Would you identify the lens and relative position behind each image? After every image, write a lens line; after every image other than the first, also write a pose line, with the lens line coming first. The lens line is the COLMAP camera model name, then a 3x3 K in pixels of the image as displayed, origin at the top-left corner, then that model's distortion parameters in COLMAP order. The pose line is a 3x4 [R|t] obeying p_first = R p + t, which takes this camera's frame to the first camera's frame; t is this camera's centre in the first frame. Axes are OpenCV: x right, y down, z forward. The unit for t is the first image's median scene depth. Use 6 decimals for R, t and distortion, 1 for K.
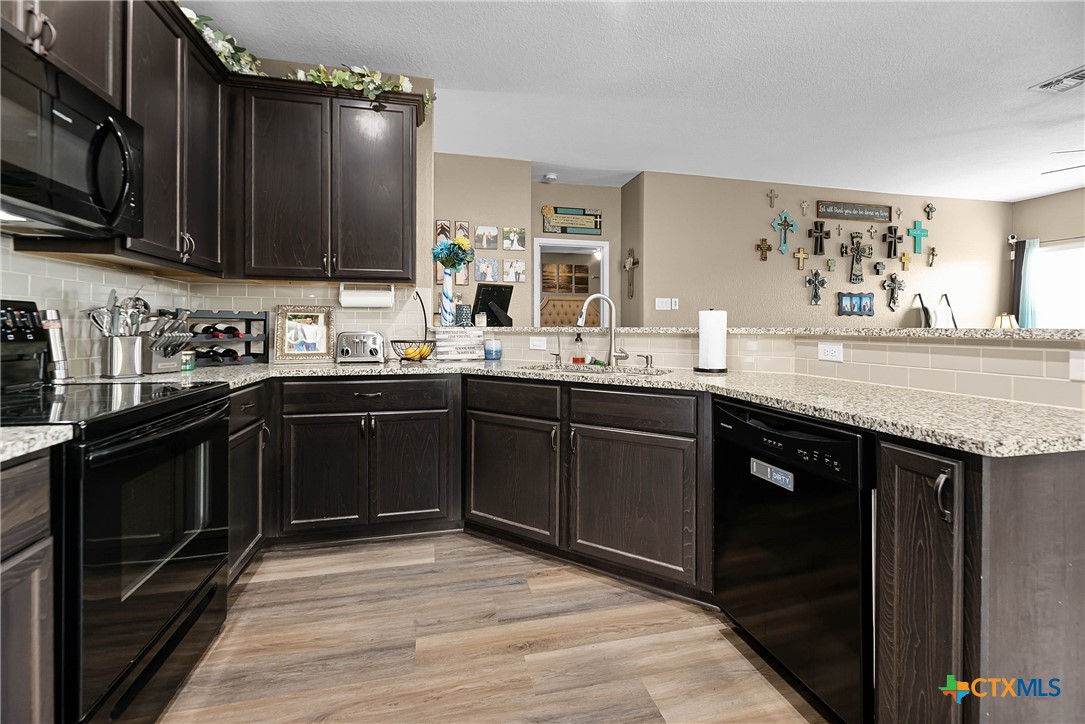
lens RADIAL K [[451.7, 0, 541.2], [0, 451.7, 330.9], [0, 0, 1]] dist [0.000341, -0.000343]
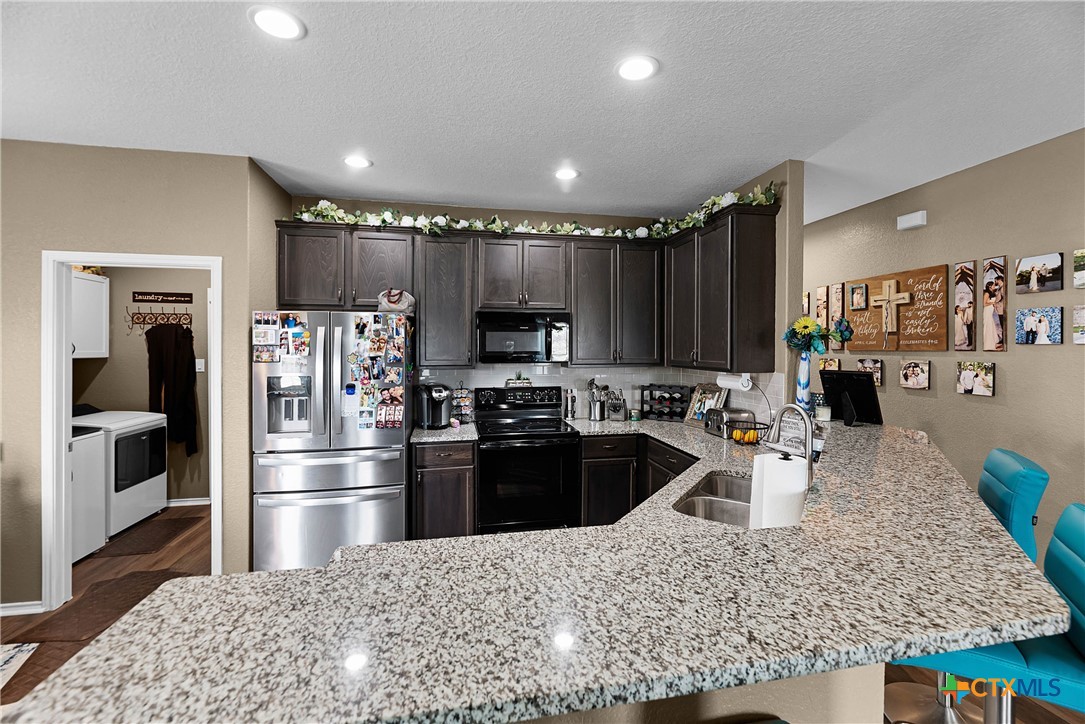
lens RADIAL K [[451.7, 0, 541.5], [0, 451.7, 348.3], [0, 0, 1]] dist [0.000341, -0.000343]
pose [[-0.035942, 0.000074, -0.999354, 0.813237], [-0.006554, 0.999978, 0.000310, -0.157987], [0.999332, 0.006561, -0.035941, 0.545667]]
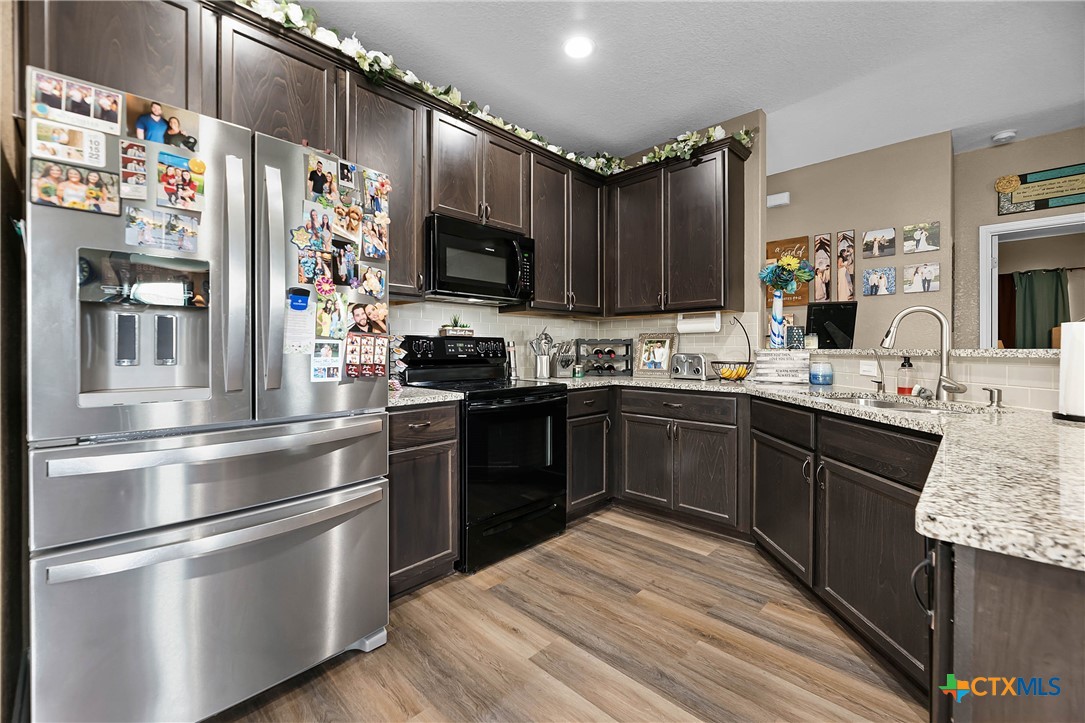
lens RADIAL K [[451.7, 0, 551.6], [0, 451.7, 351.0], [0, 0, 1]] dist [0.000341, -0.000343]
pose [[0.550641, 0.001795, -0.834740, 0.390765], [-0.003308, 0.999995, -0.000032, -0.003515], [0.834736, 0.002779, 0.550644, 0.034750]]
